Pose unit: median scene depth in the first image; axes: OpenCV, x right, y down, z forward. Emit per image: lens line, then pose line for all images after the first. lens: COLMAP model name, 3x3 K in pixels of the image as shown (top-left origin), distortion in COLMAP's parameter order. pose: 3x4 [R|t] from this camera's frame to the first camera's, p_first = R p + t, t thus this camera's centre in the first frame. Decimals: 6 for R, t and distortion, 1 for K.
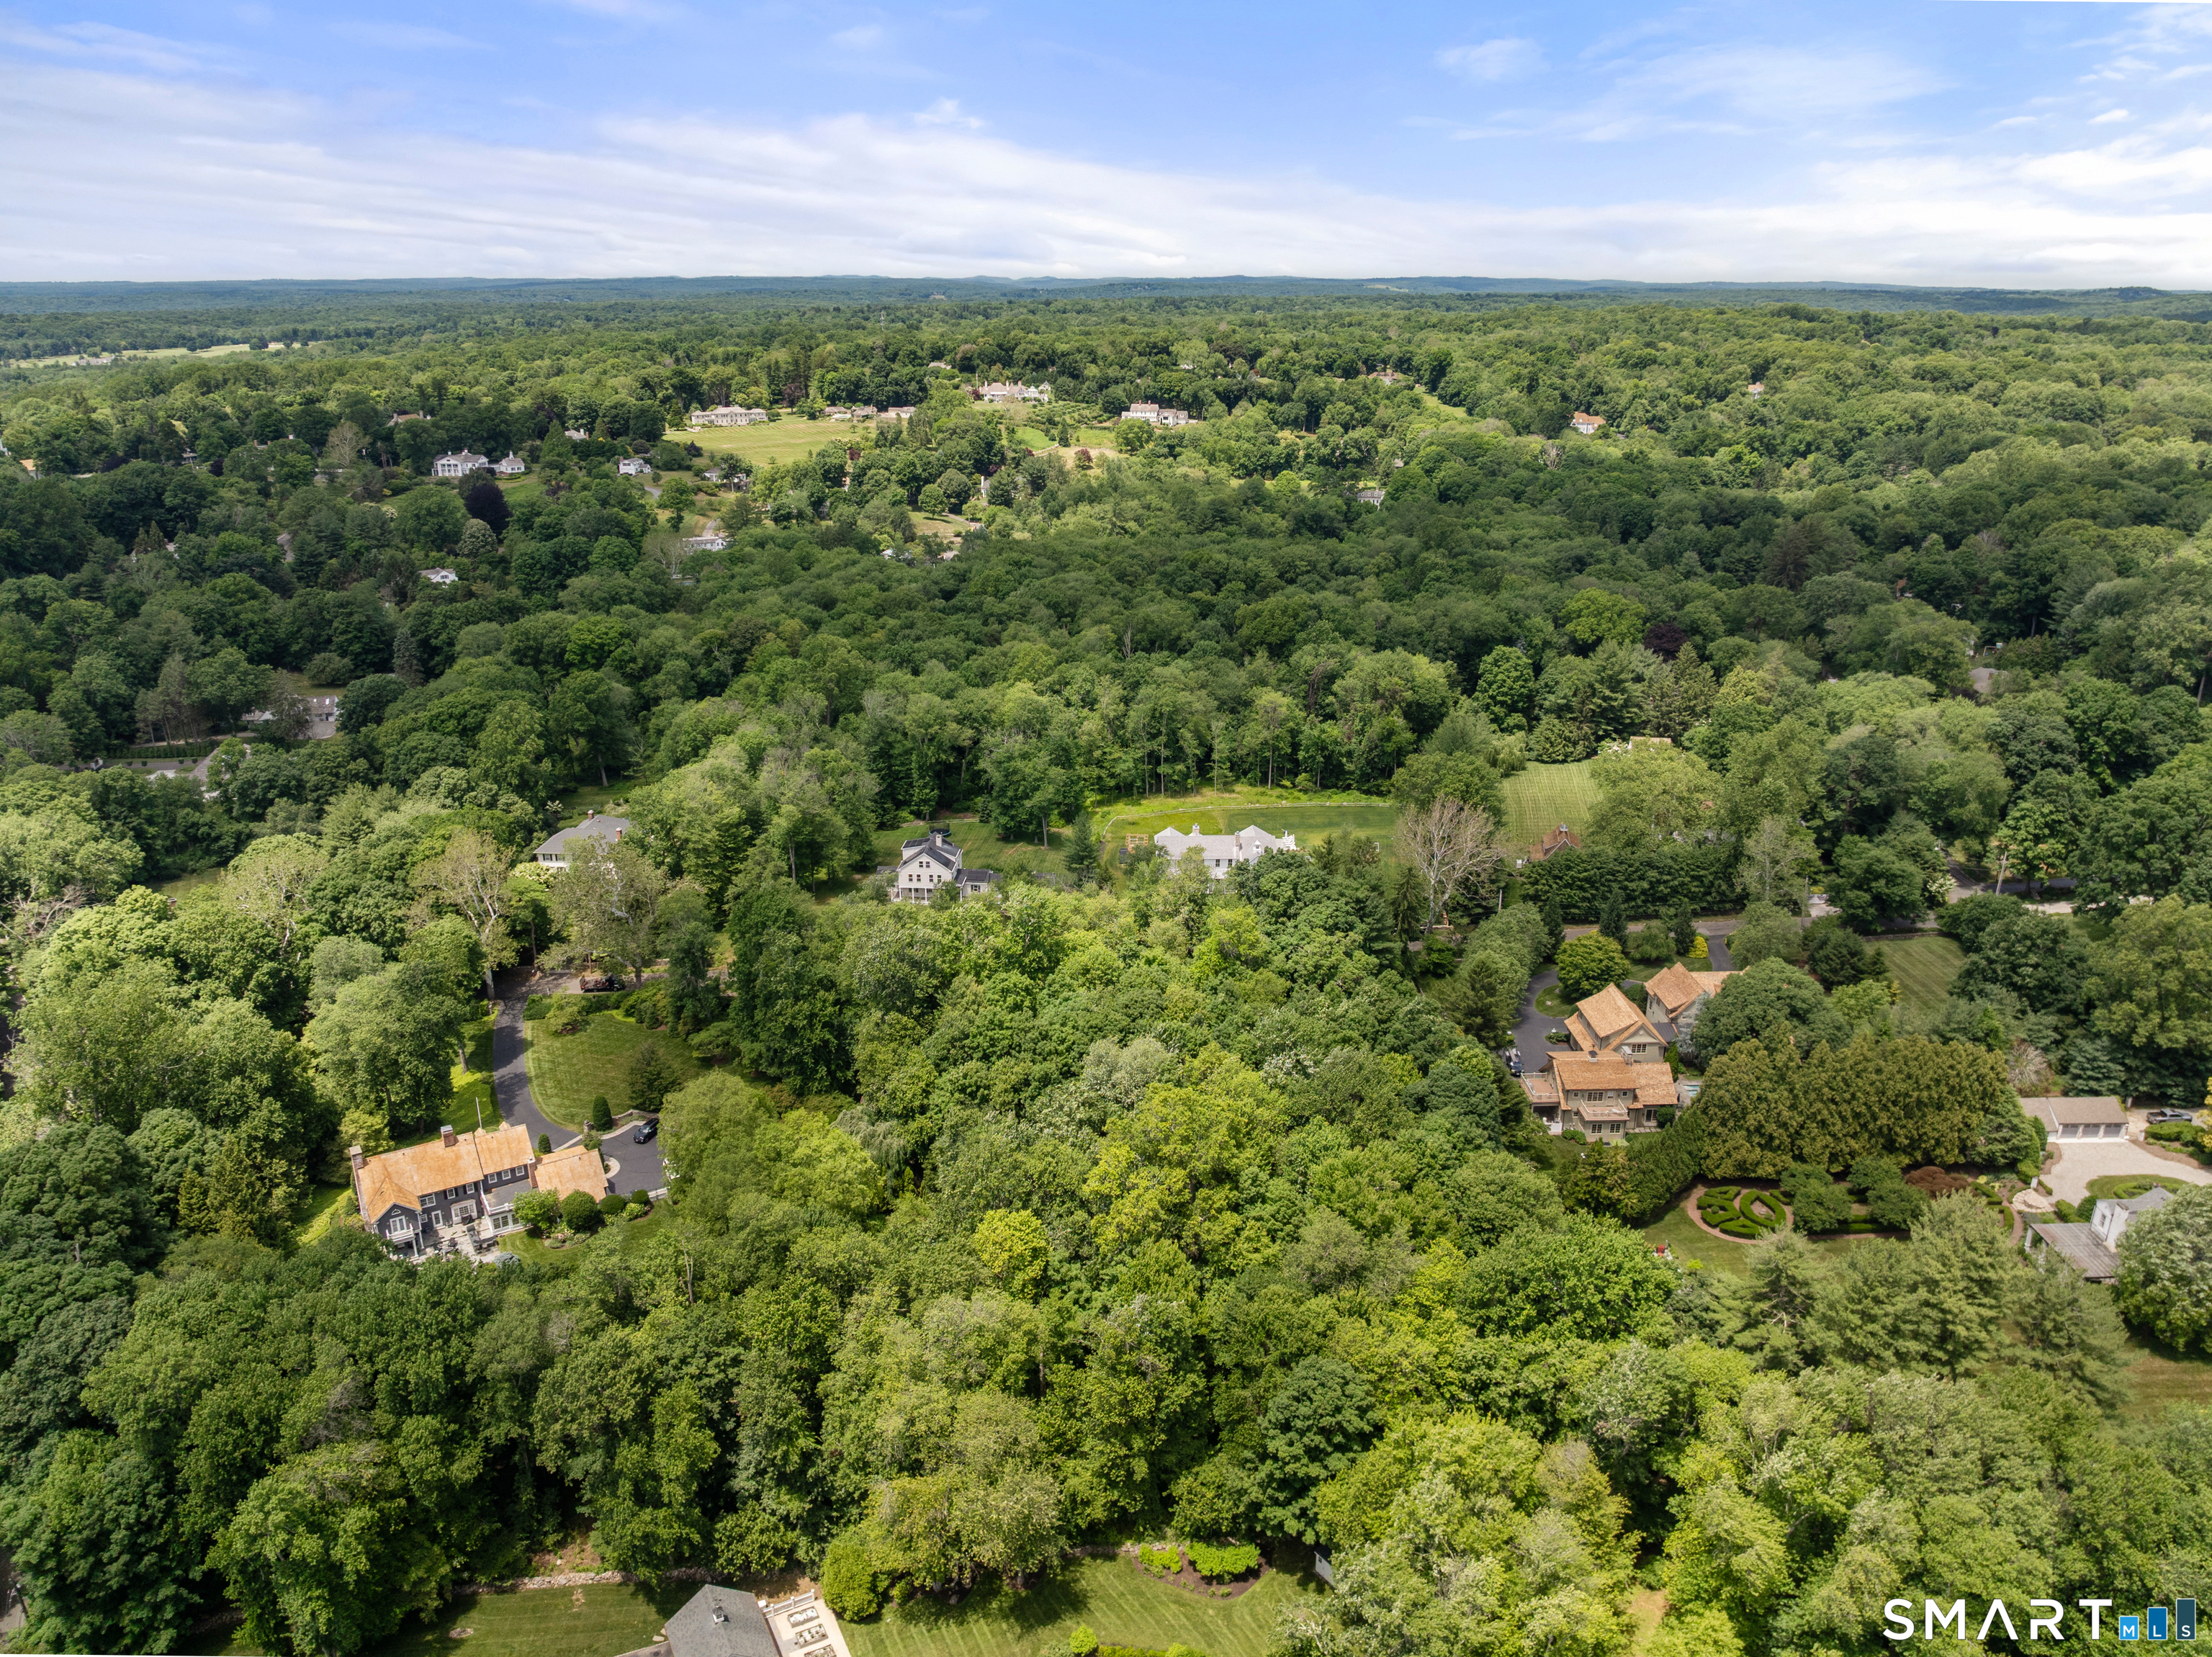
lens RADIAL K [[1572.4, 0, 1109.2], [0, 1572.4, 830.8], [0, 0, 1]] dist [-0.022710, -0.033604]
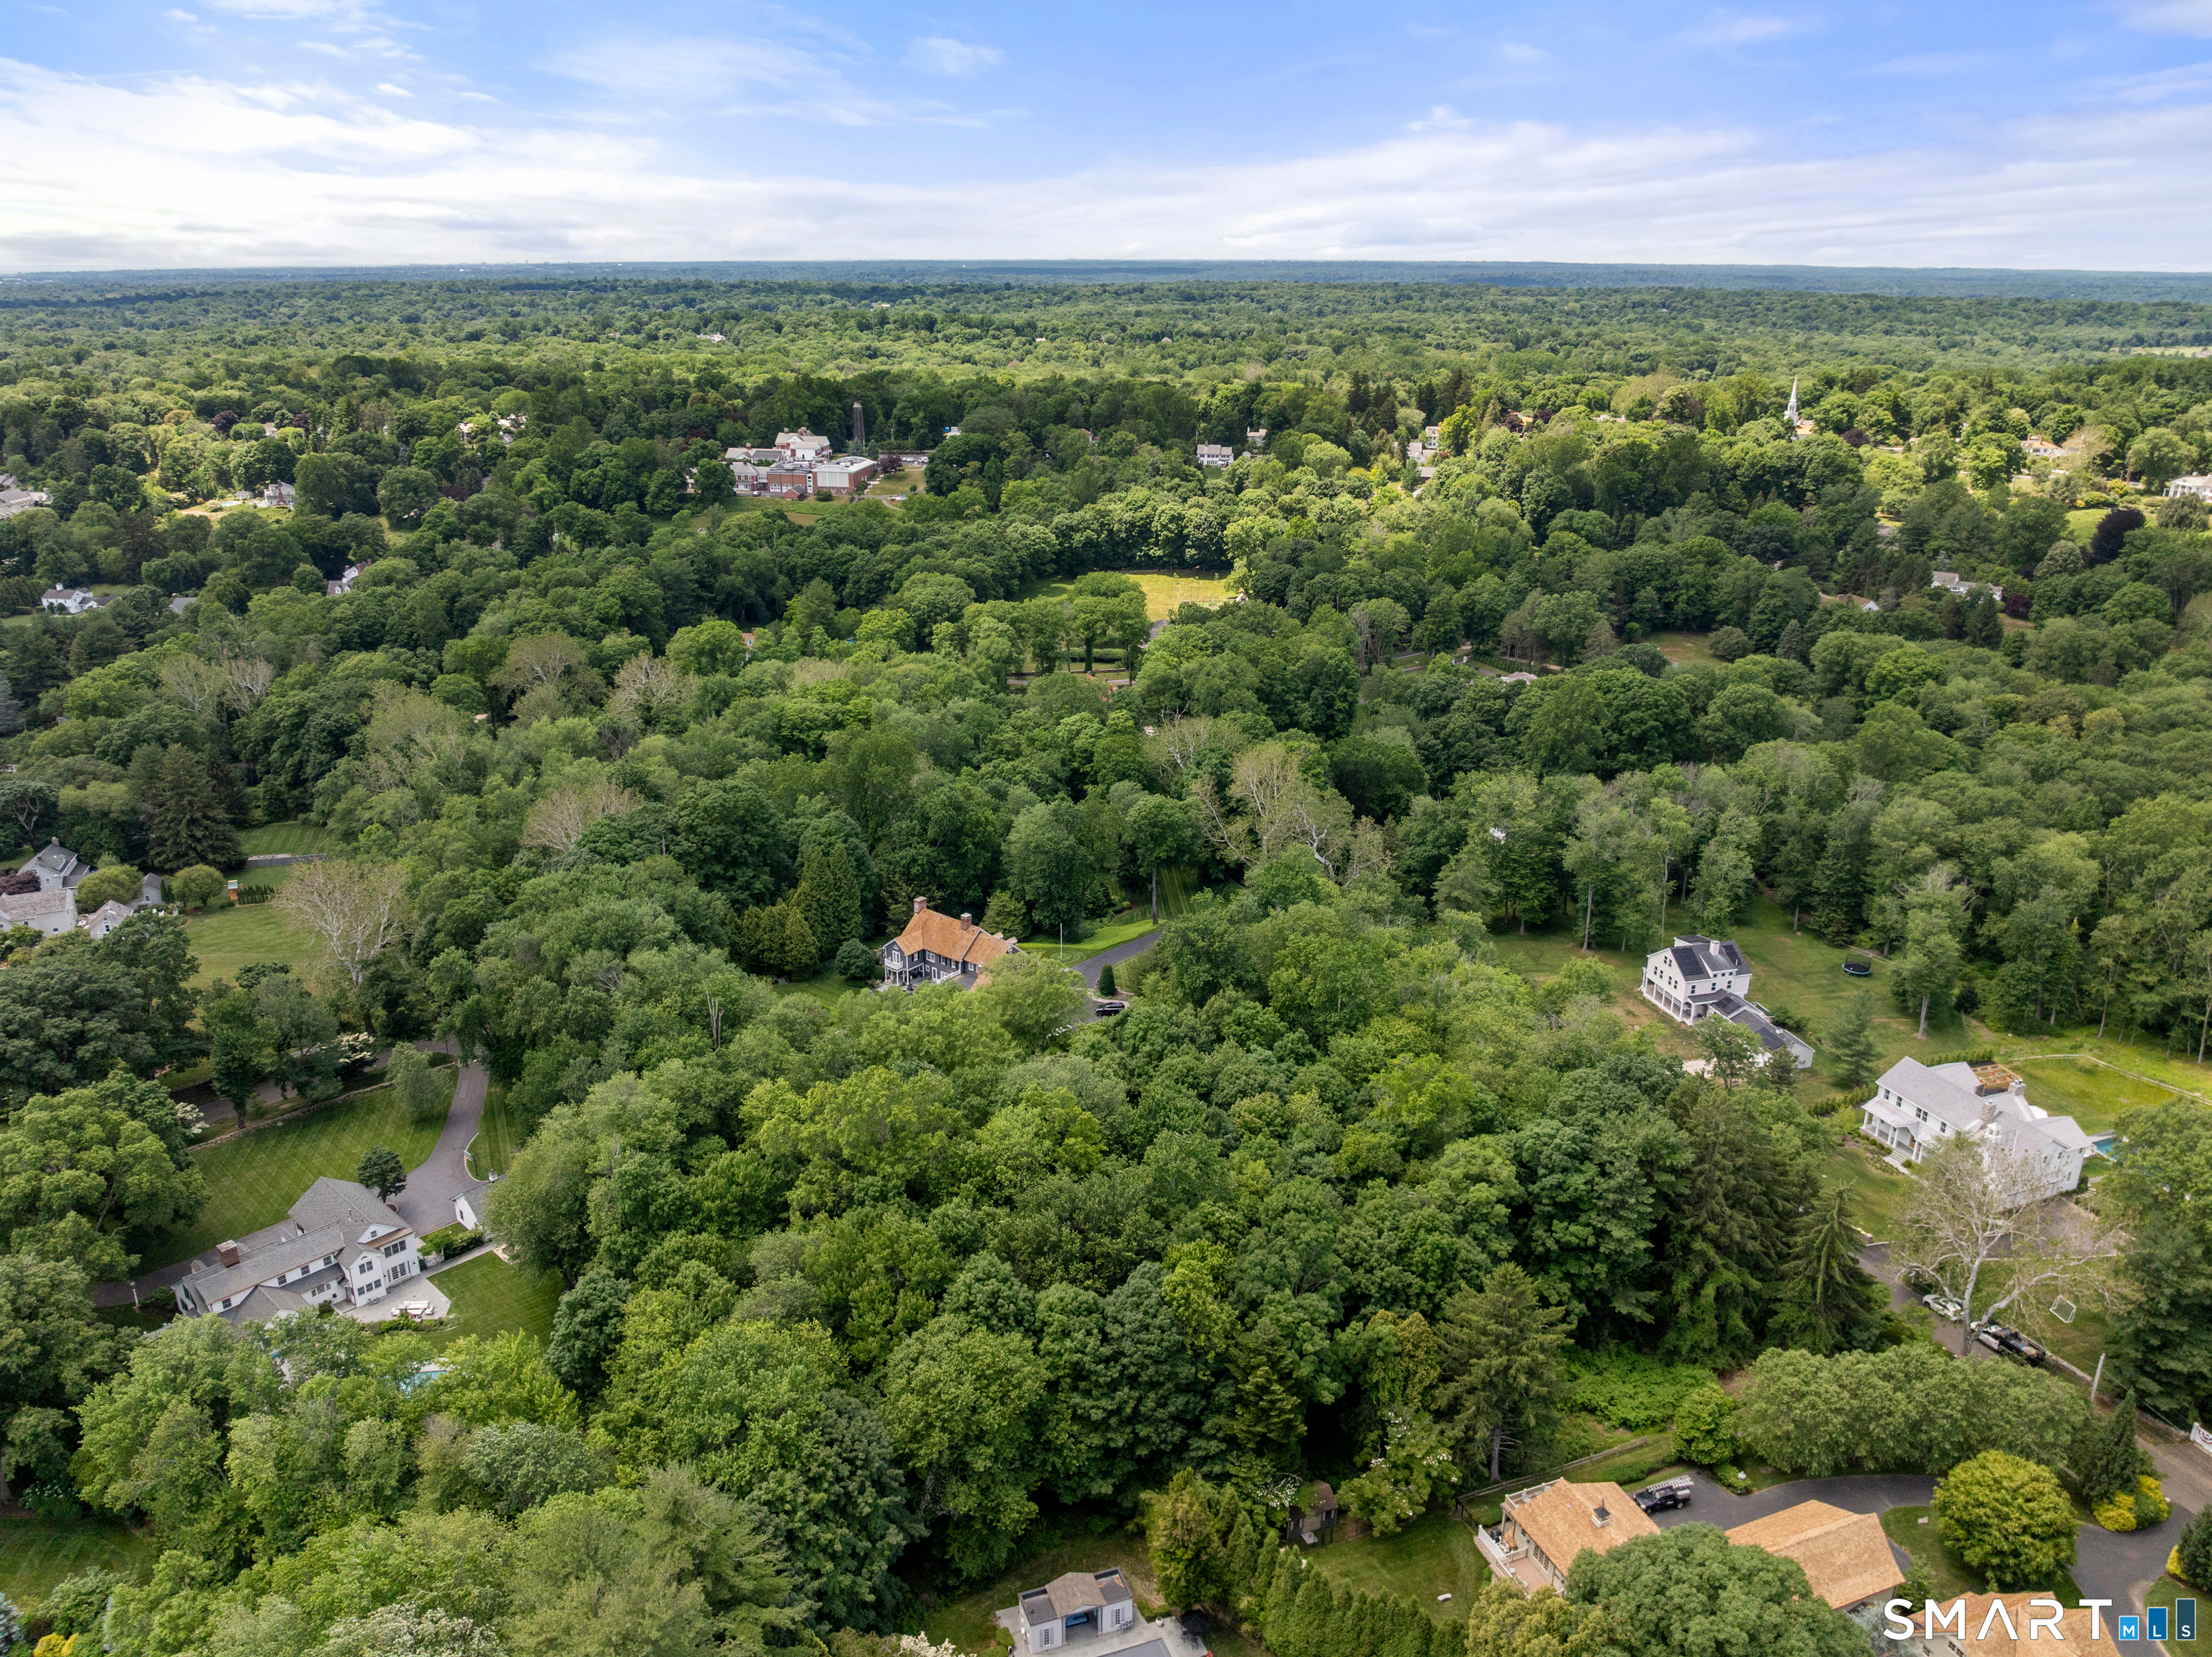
lens RADIAL K [[1600.7, 0, 1107.1], [0, 1600.7, 829.8], [0, 0, 1]] dist [-0.041077, -0.000948]
pose [[0.336907, 0.318207, -0.886137, 0.659022], [-0.317702, 0.924381, 0.211151, -0.164466], [0.886318, 0.210389, 0.412525, 0.476627]]
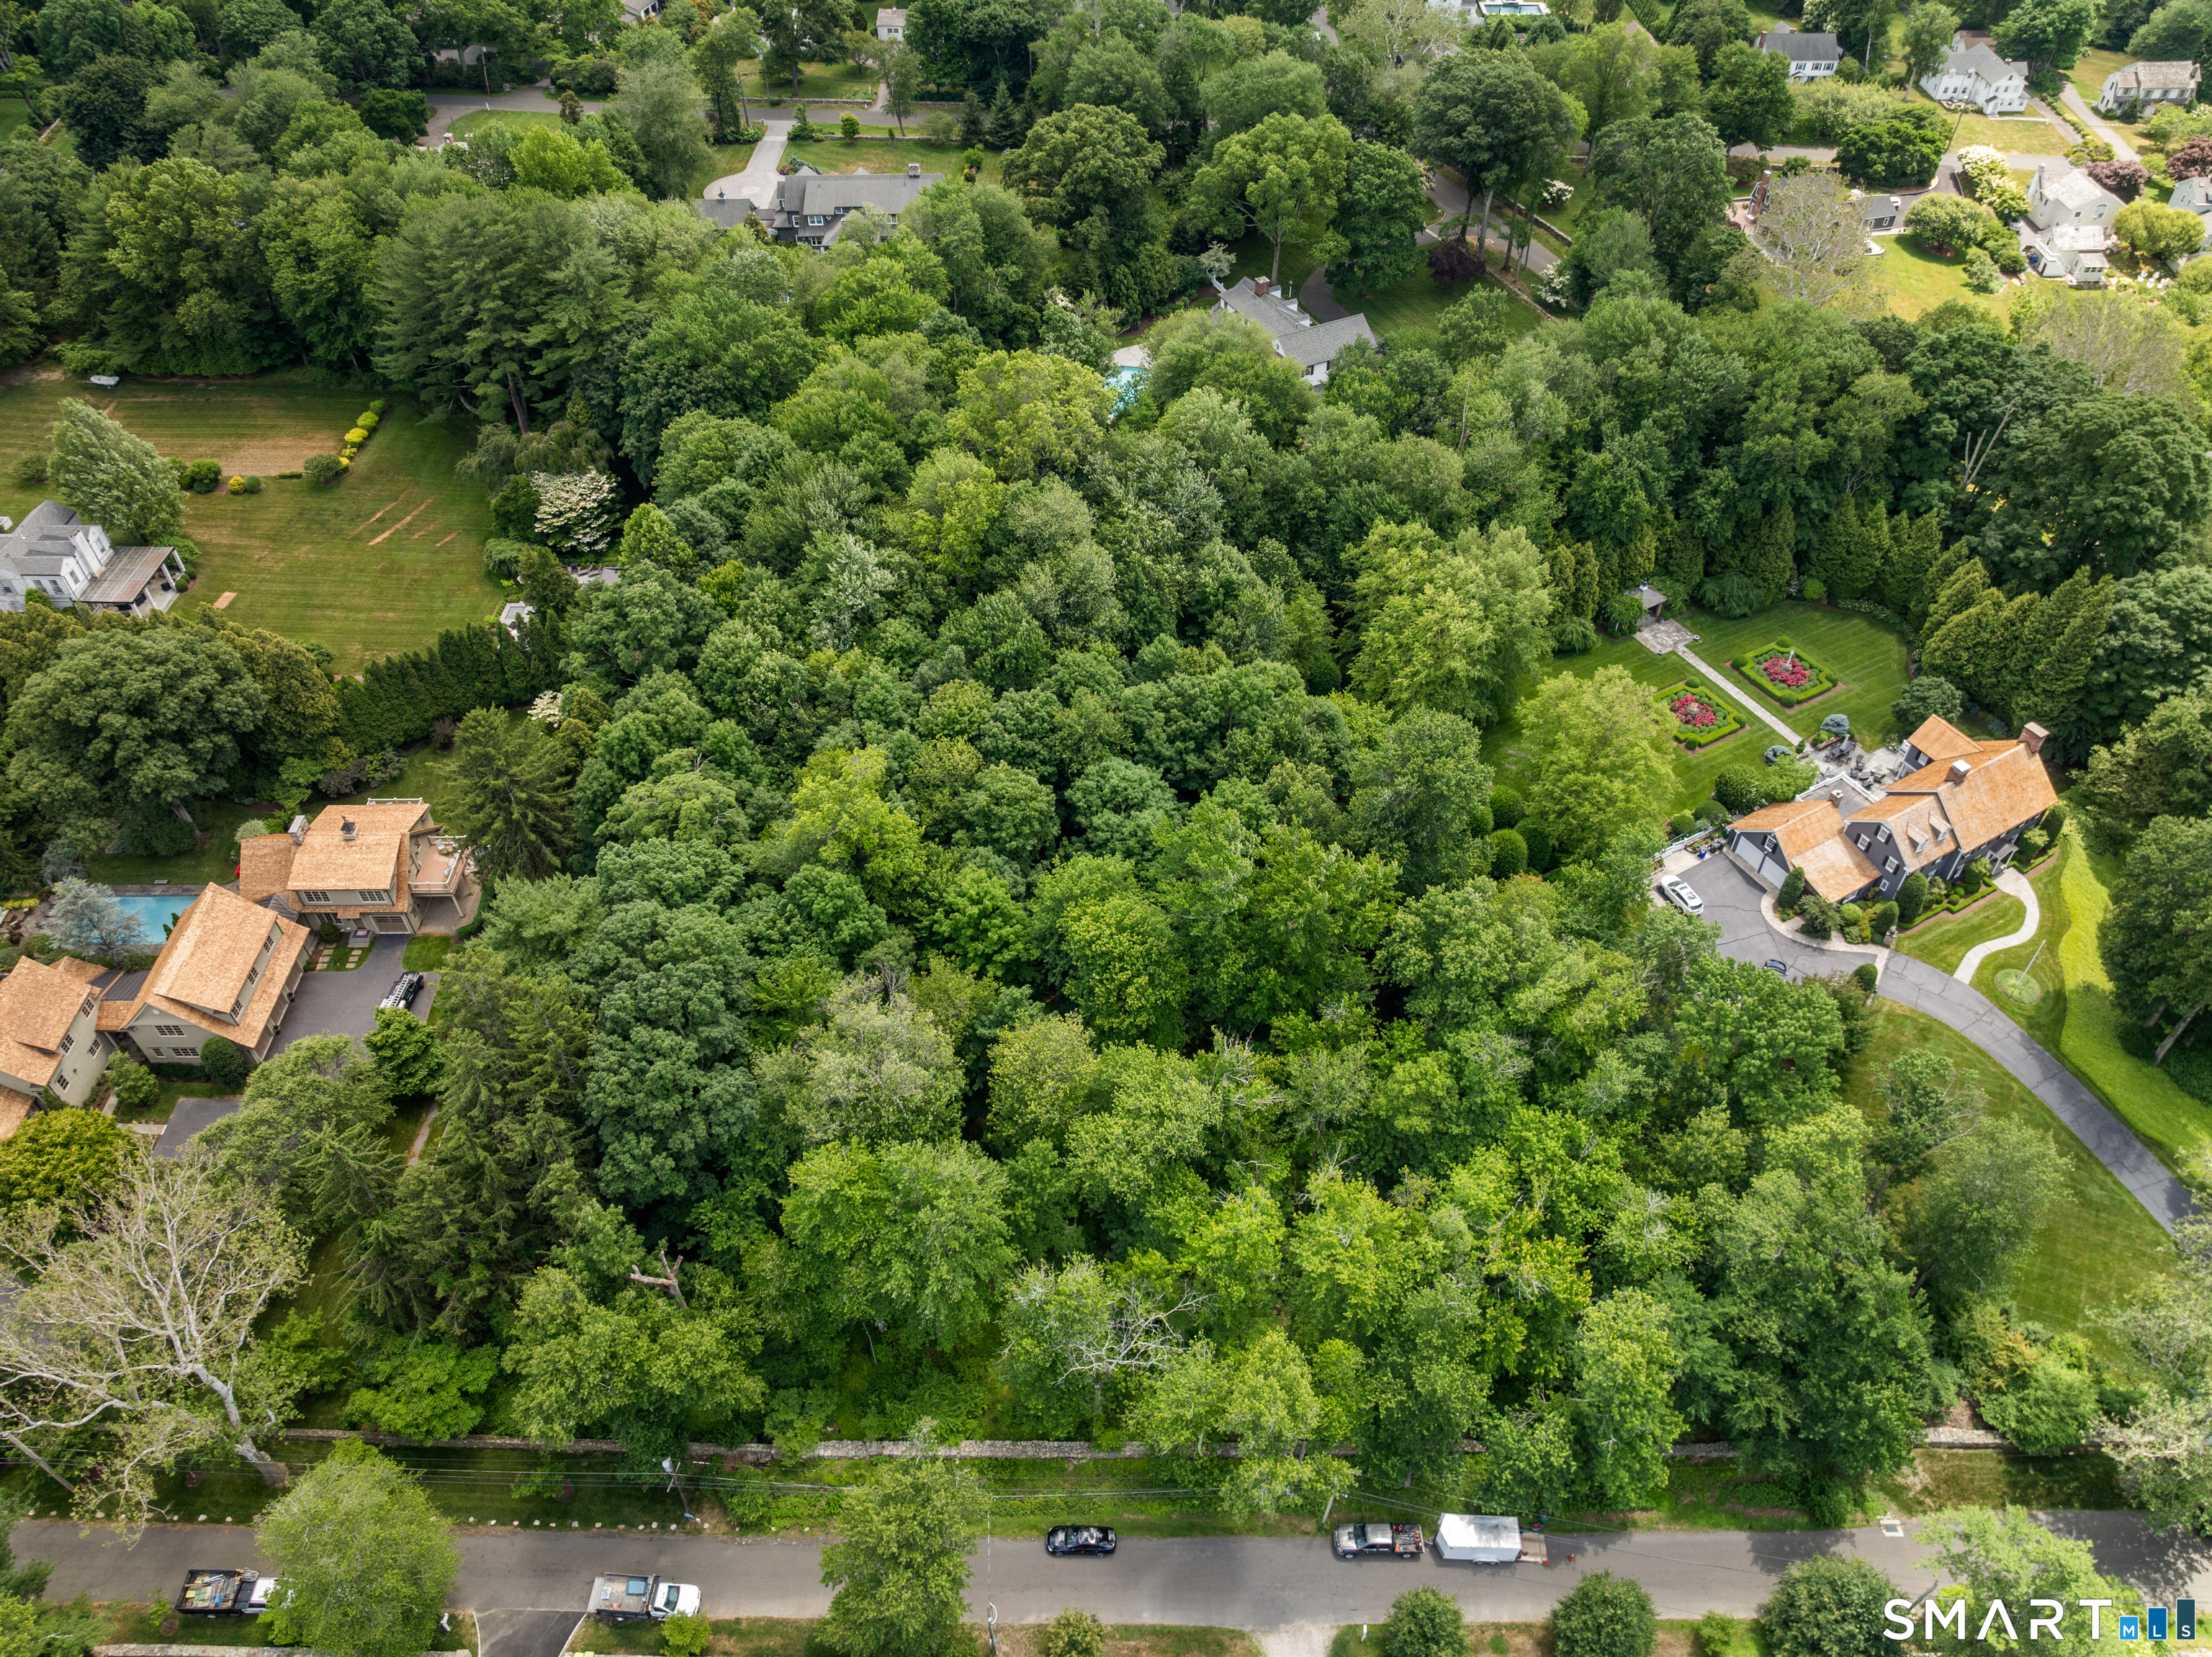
lens RADIAL K [[1549.1, 0, 1106.0], [0, 1549.1, 828.5], [0, 0, 1]] dist [-0.064251, 0.036946]
pose [[-0.999292, -0.017434, 0.033347, -0.034089], [0.022702, 0.427412, 0.903772, -0.407740], [-0.030009, 0.903889, -0.426714, 1.179407]]
